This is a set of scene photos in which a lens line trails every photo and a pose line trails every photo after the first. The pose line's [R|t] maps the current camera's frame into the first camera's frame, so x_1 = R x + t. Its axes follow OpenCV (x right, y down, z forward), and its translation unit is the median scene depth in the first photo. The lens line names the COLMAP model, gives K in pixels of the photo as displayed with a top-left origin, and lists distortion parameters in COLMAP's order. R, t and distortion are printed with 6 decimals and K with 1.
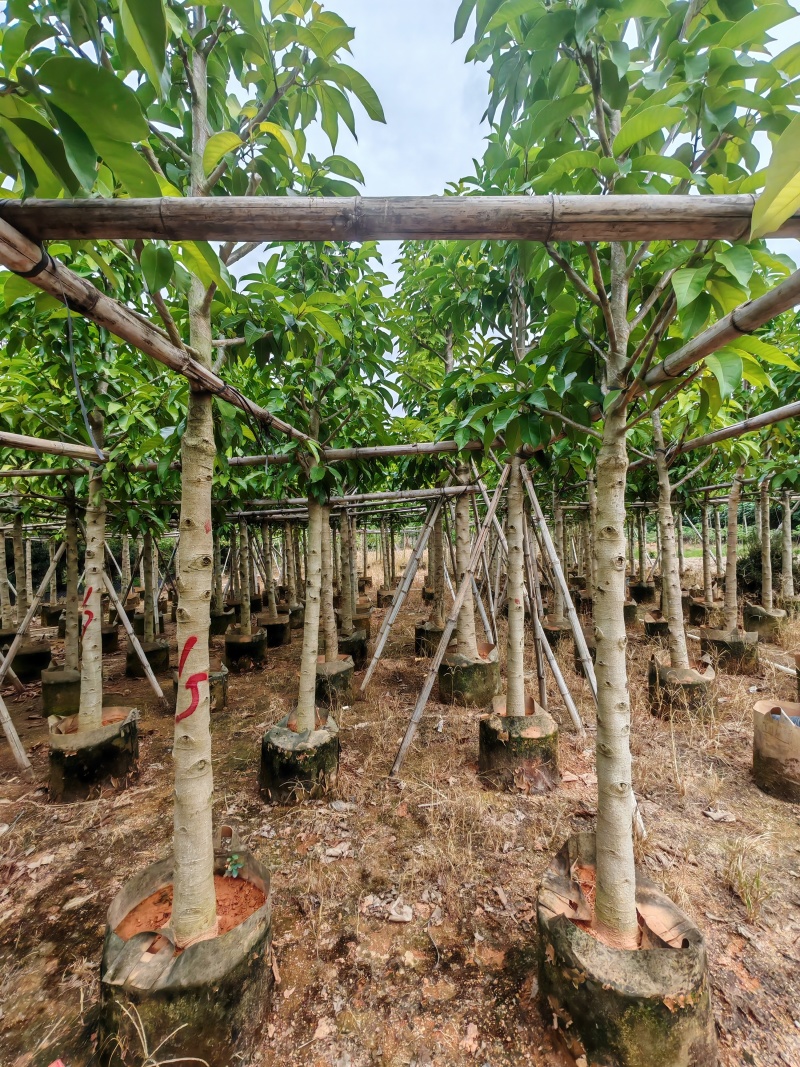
lens RADIAL K [[478.6, 0, 402.2], [0, 478.6, 537.8], [0, 0, 1]] dist [0.001132, 0.000411]
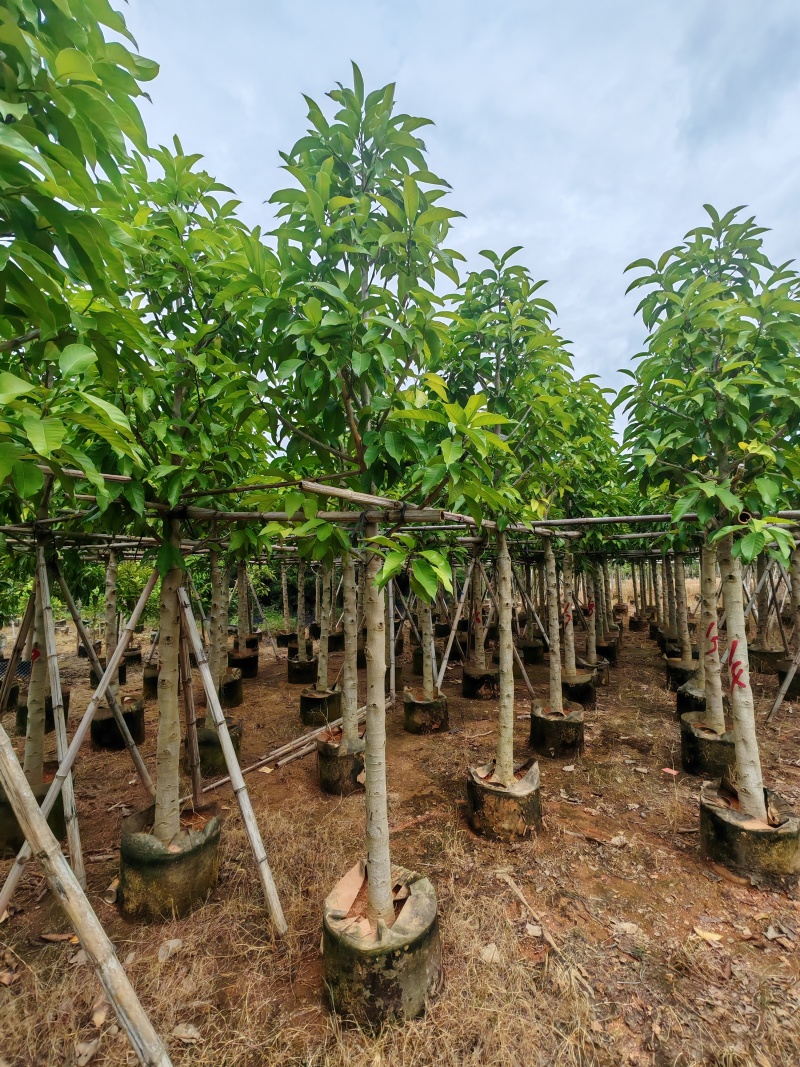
lens RADIAL K [[478.6, 0, 402.2], [0, 478.6, 537.8], [0, 0, 1]] dist [0.001132, 0.000411]
pose [[0.887657, -0.019588, -0.460089, -0.374837], [-0.005394, 0.998584, -0.052920, -0.058363], [0.460474, 0.049456, 0.886294, -1.112177]]
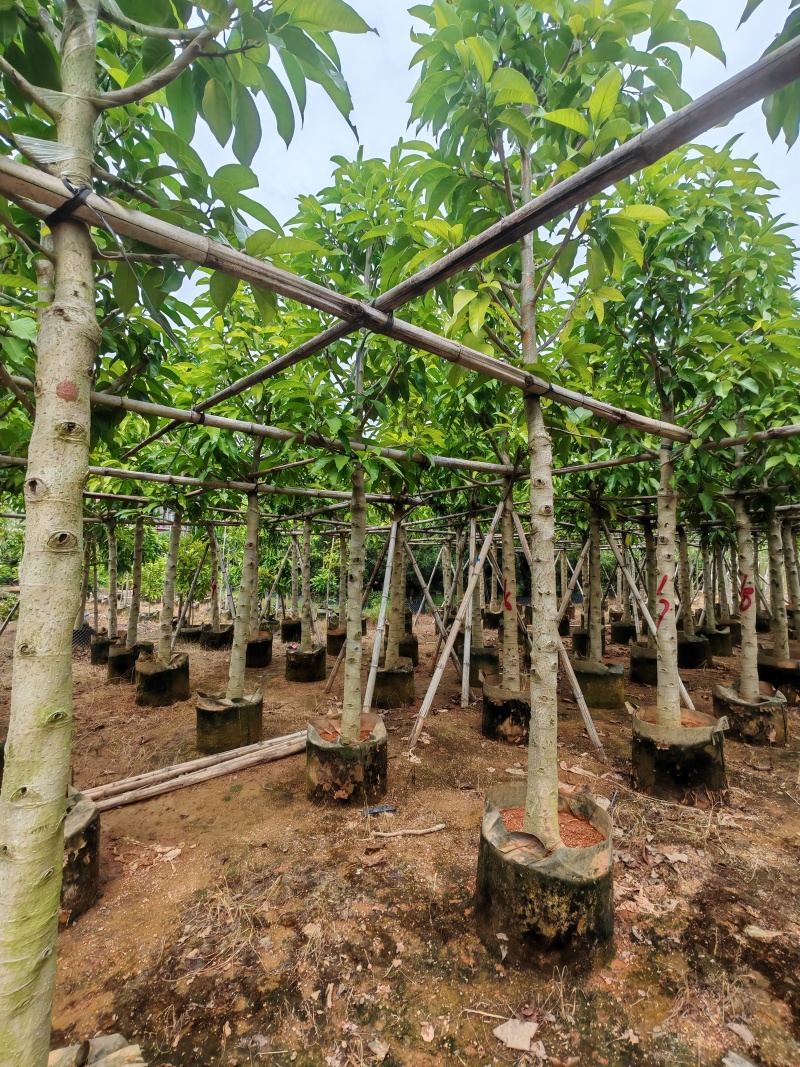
lens RADIAL K [[478.6, 0, 402.2], [0, 478.6, 537.8], [0, 0, 1]] dist [0.001132, 0.000411]
pose [[0.676955, -0.016443, -0.735841, -0.325580], [-0.015191, 0.999225, -0.036303, 0.076889], [0.735868, 0.035754, 0.676181, -0.033076]]
